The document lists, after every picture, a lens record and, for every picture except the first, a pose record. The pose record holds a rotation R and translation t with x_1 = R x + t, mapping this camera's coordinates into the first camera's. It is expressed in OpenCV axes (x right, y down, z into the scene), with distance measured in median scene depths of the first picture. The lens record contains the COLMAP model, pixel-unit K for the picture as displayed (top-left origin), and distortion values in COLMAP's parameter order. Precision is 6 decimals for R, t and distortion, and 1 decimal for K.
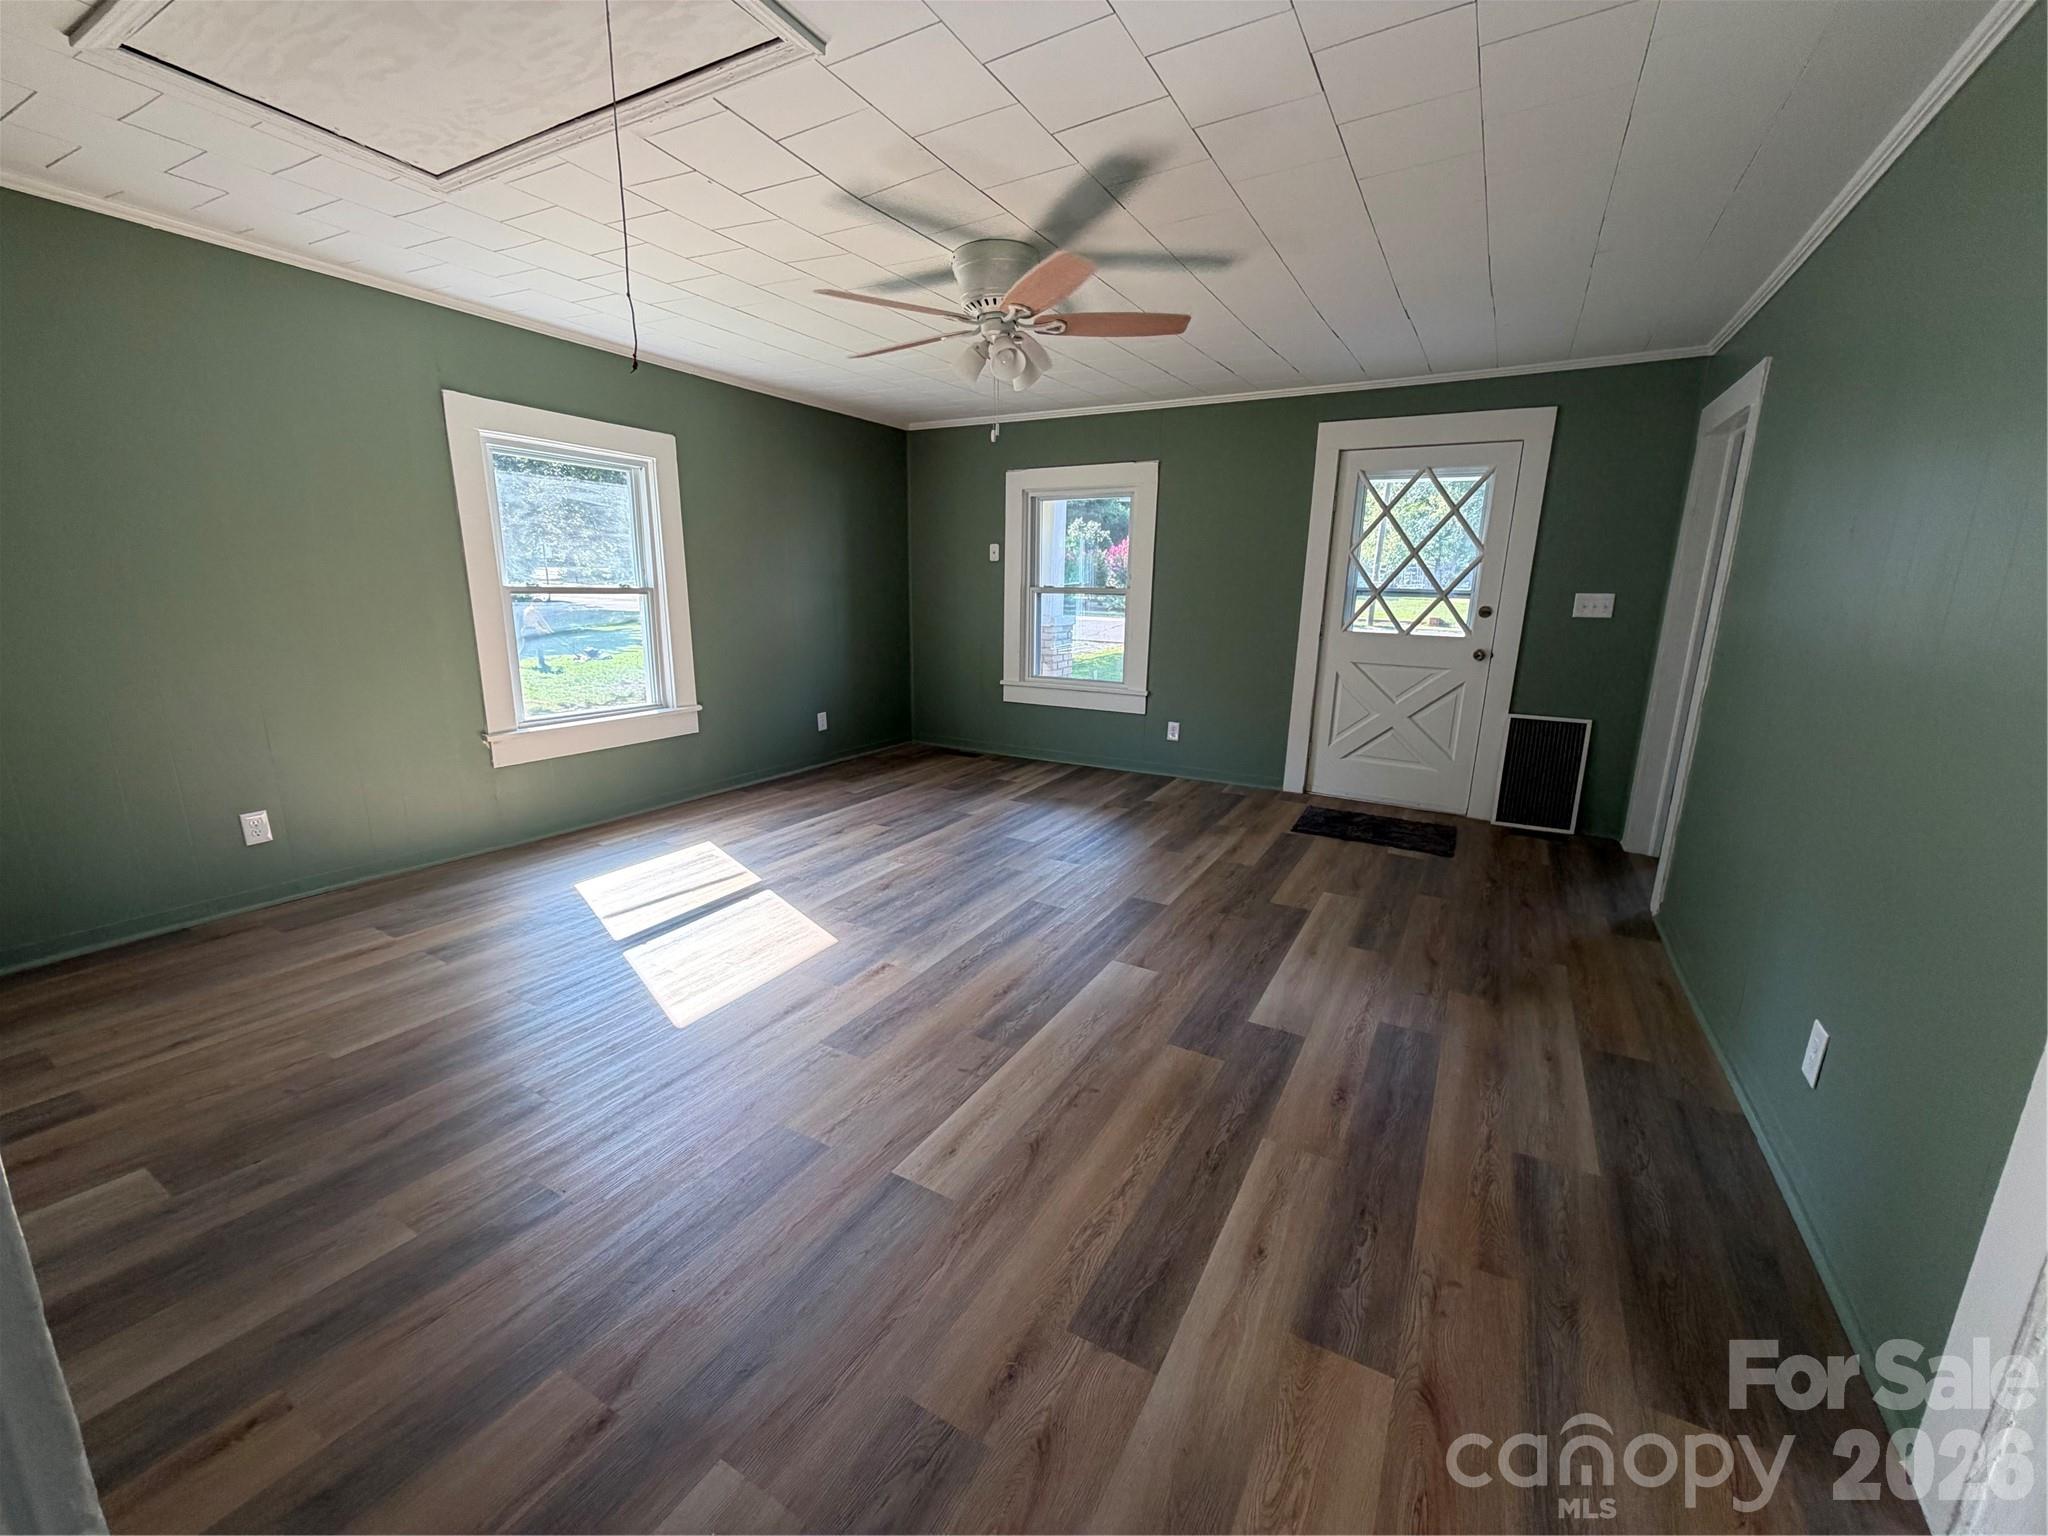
lens RADIAL K [[814.8, 0, 1034.5], [0, 814.8, 767.3], [0, 0, 1]] dist [0.001043, 0.000153]
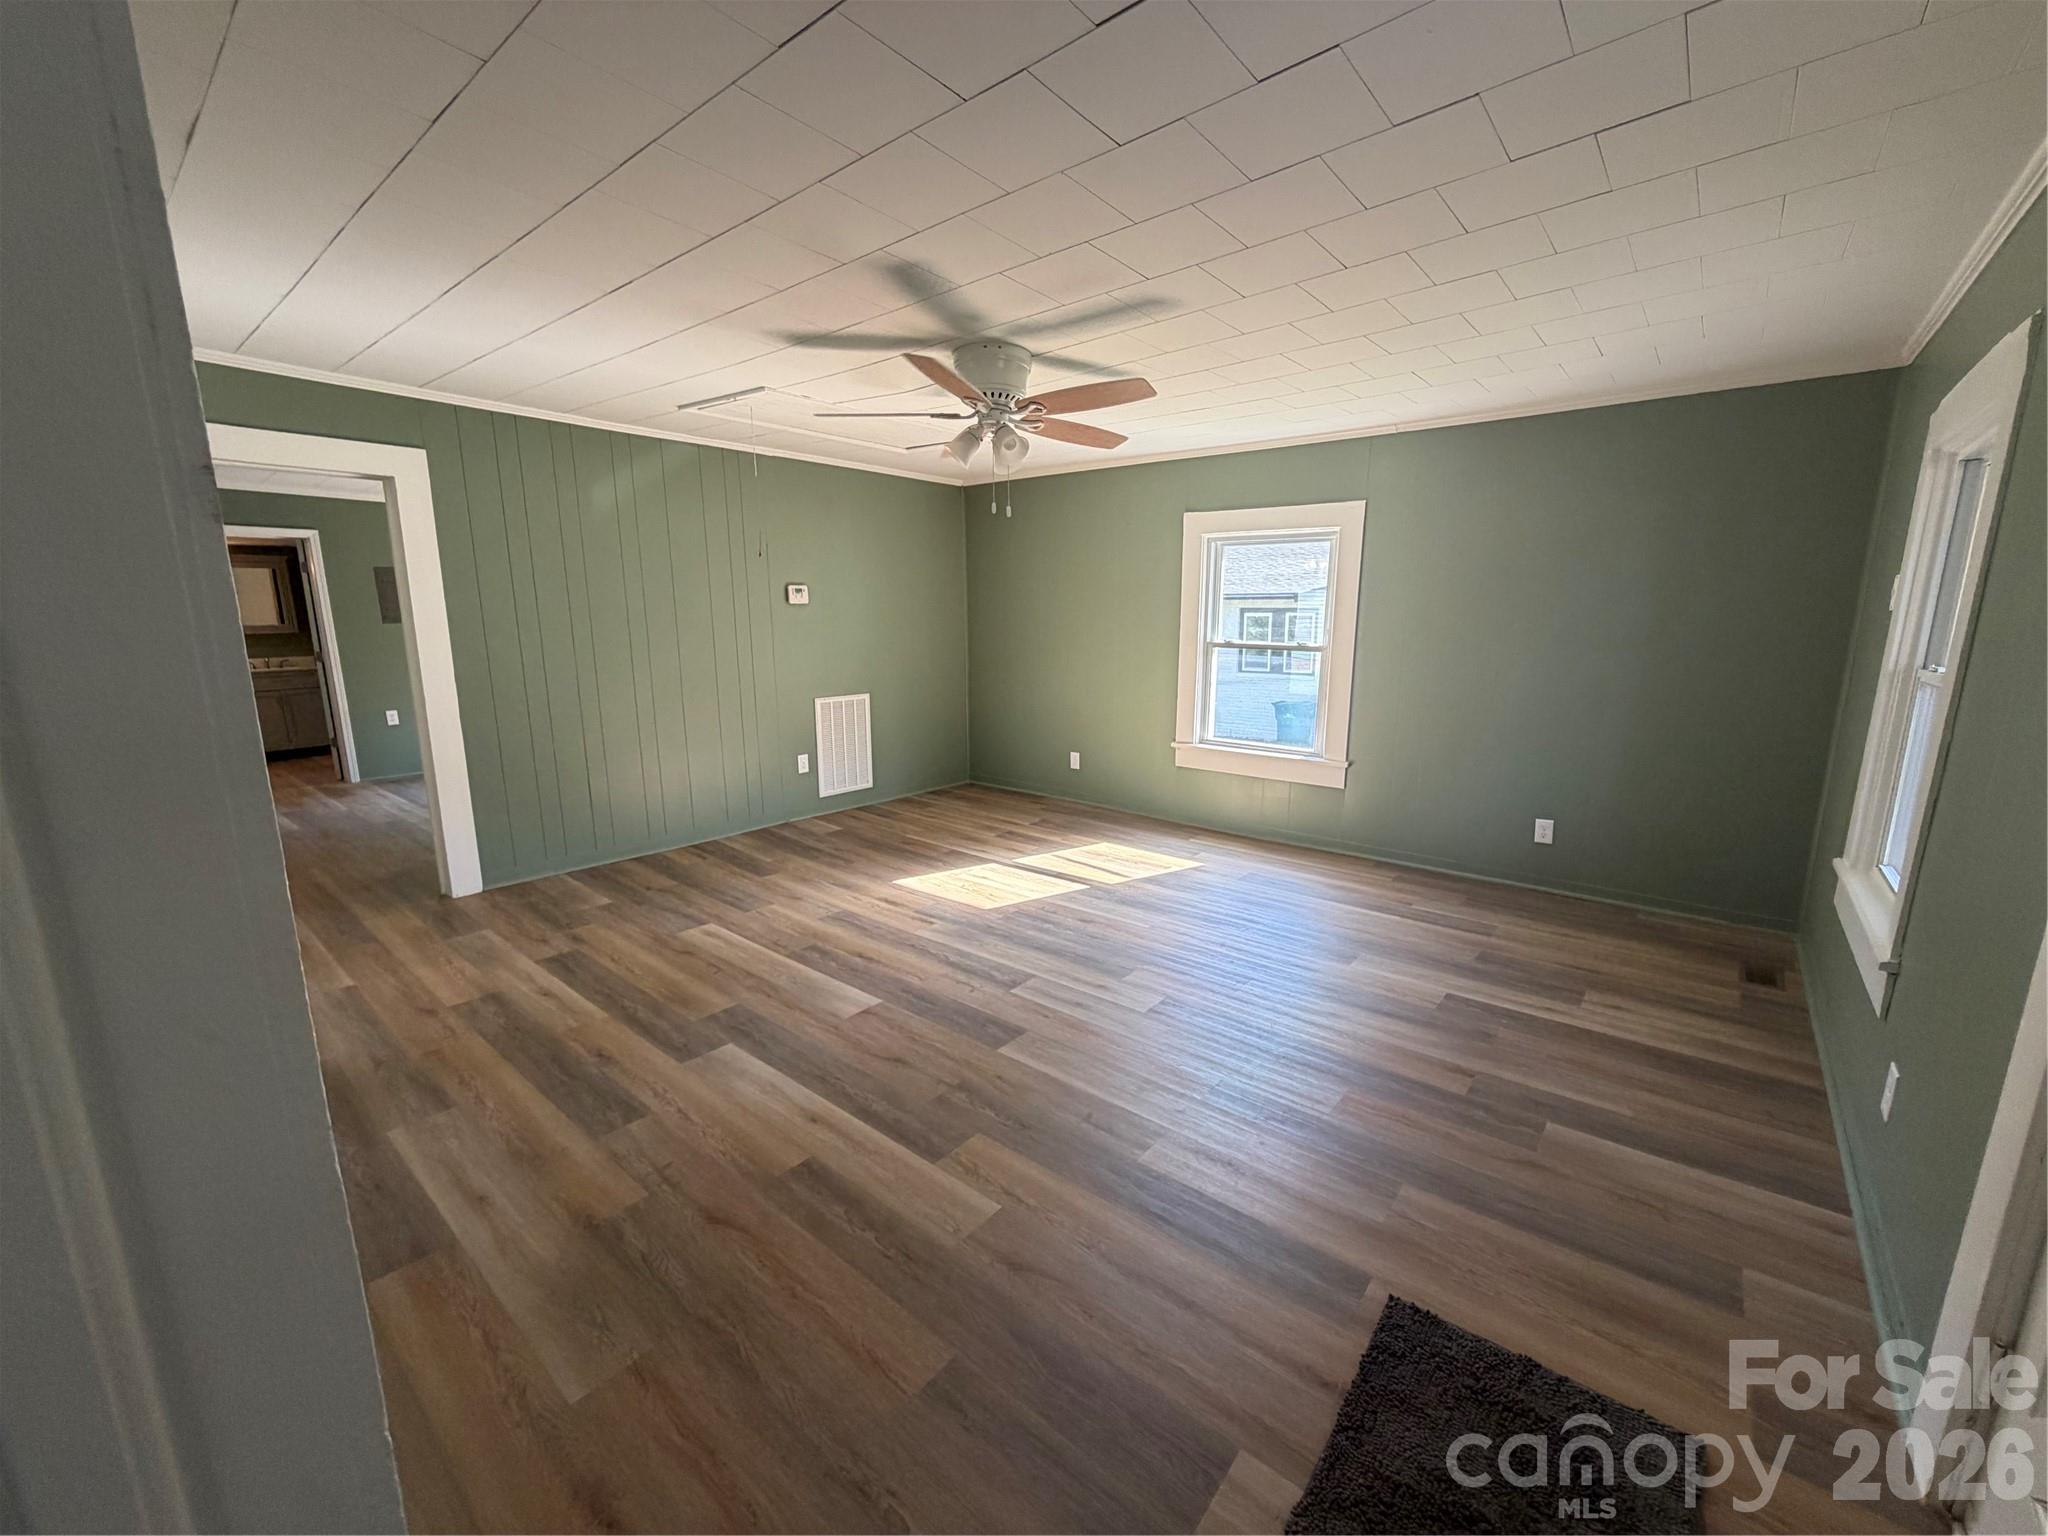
lens RADIAL K [[814.8, 0, 1034.5], [0, 814.8, 767.3], [0, 0, 1]] dist [0.001043, 0.000153]
pose [[-0.175569, 0.167731, -0.970073, 1.133712], [-0.225186, 0.952412, 0.205433, -0.342089], [0.958367, 0.254515, -0.129444, 1.368733]]
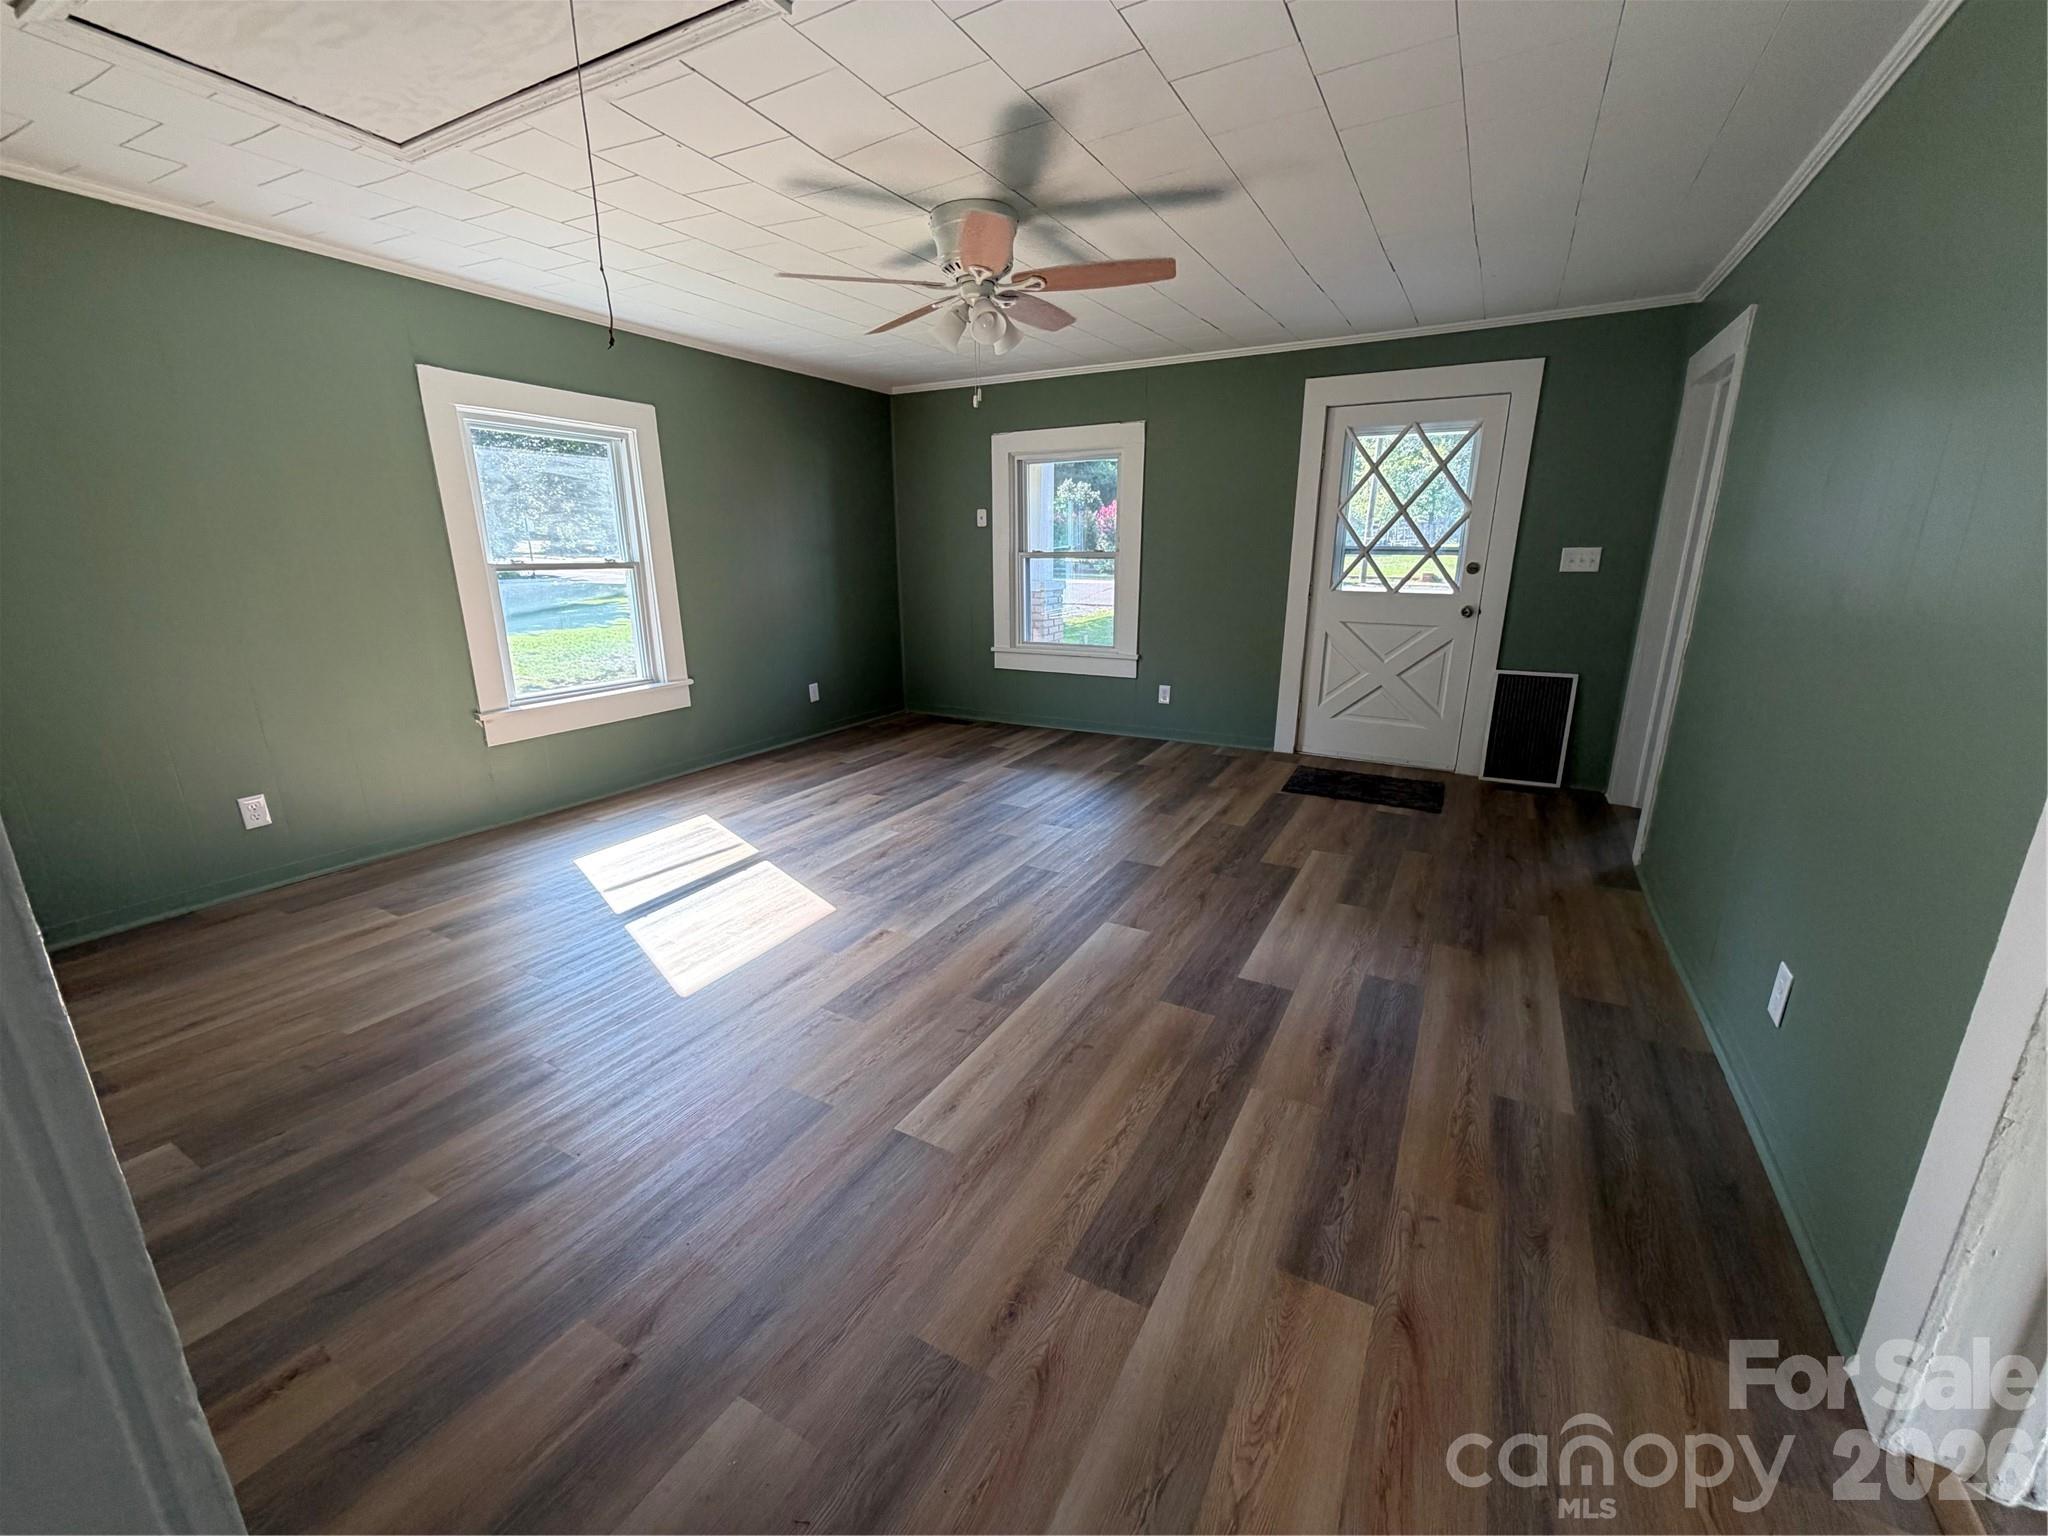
lens RADIAL K [[814.8, 0, 1034.5], [0, 814.8, 767.3], [0, 0, 1]] dist [0.001043, 0.000153]
pose [[0.999725, -0.022756, 0.005623, 0.005742], [0.022496, 0.998840, 0.042568, -0.002069], [-0.006585, -0.042430, 0.999078, -0.012898]]
